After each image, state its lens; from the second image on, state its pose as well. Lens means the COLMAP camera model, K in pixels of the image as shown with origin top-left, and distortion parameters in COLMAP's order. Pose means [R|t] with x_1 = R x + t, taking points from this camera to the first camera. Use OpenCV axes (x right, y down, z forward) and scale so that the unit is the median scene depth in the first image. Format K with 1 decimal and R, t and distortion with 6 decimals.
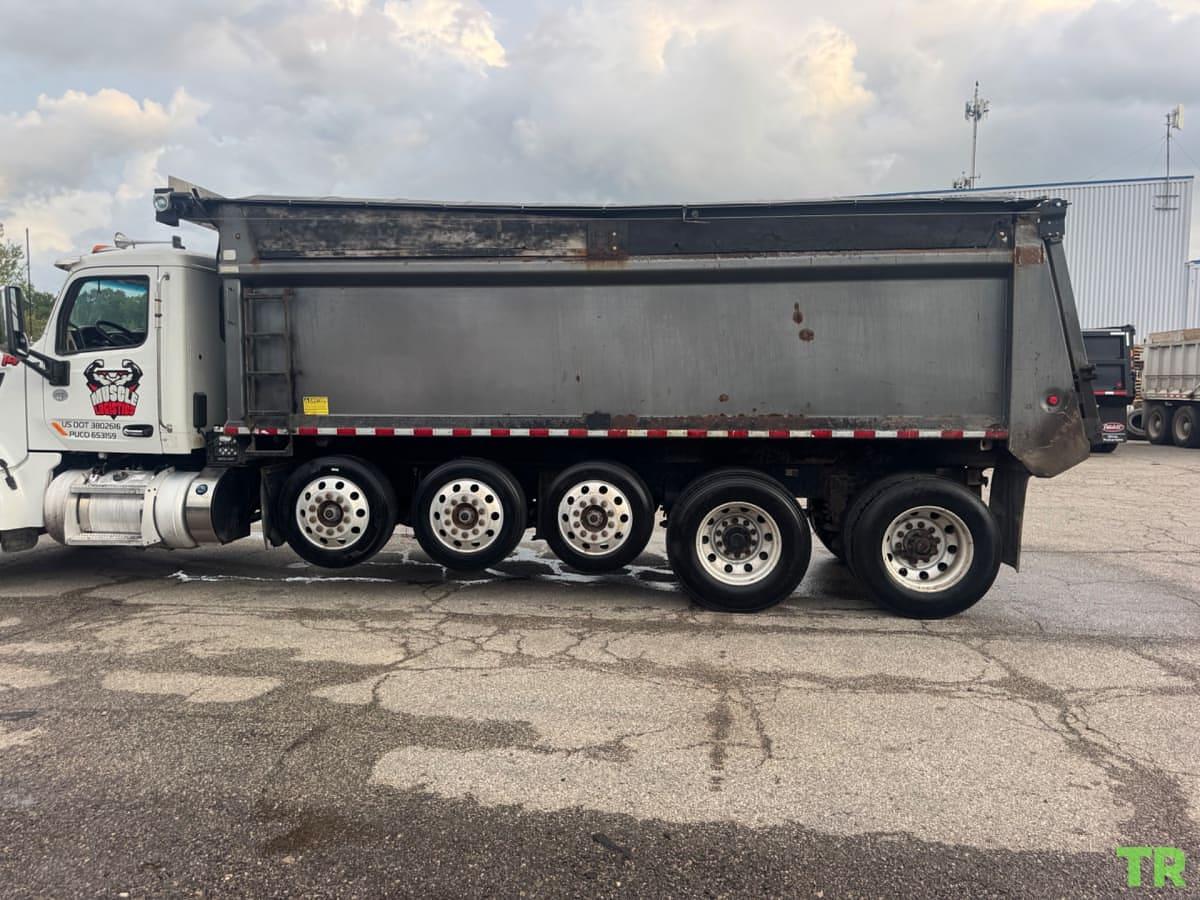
lens RADIAL K [[892.0, 0, 585.0], [0, 892.0, 480.4], [0, 0, 1]] dist [0.052818, -0.056558]
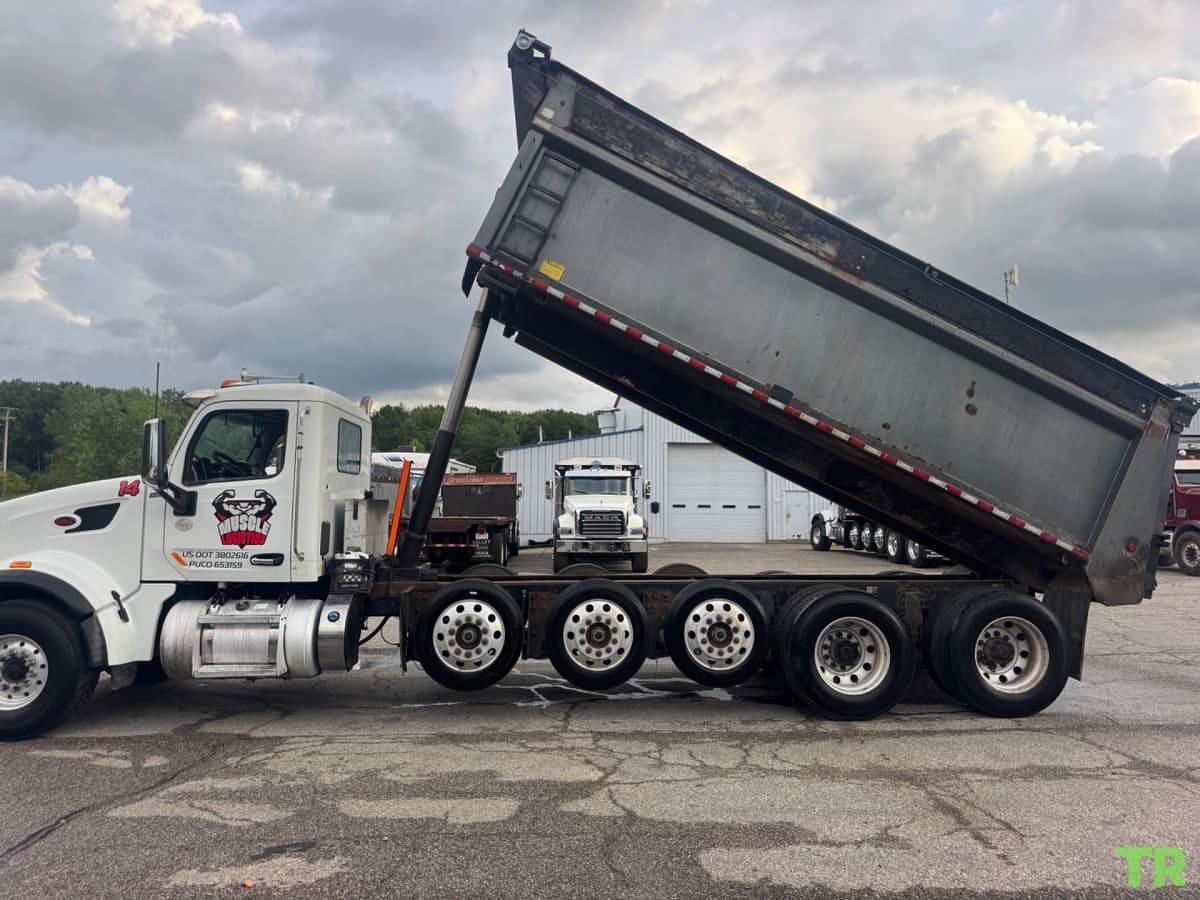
lens RADIAL K [[911.7, 0, 597.6], [0, 911.7, 447.0], [0, 0, 1]] dist [0.045592, -0.061369]
pose [[0.985853, 0.006808, 0.167473, -0.303890], [0.021099, 0.986186, -0.164291, -0.002869], [-0.166278, 0.165500, 0.972091, -0.083768]]
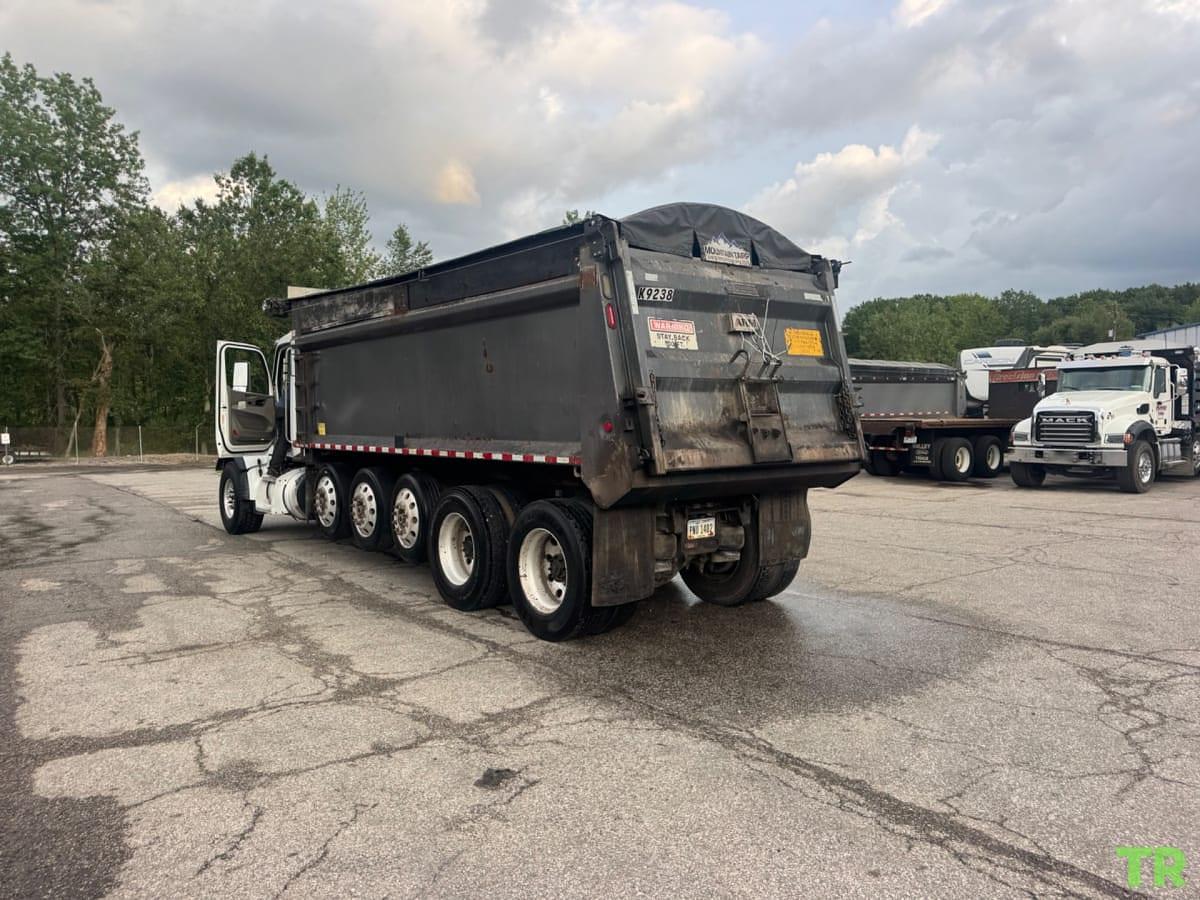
lens RADIAL K [[892.0, 0, 585.0], [0, 892.0, 480.4], [0, 0, 1]] dist [0.052818, -0.056558]
pose [[0.661639, 0.046793, -0.748361, 2.446079], [-0.064116, 0.997926, 0.005711, -0.075656], [0.747076, 0.044203, 0.663267, 0.753682]]
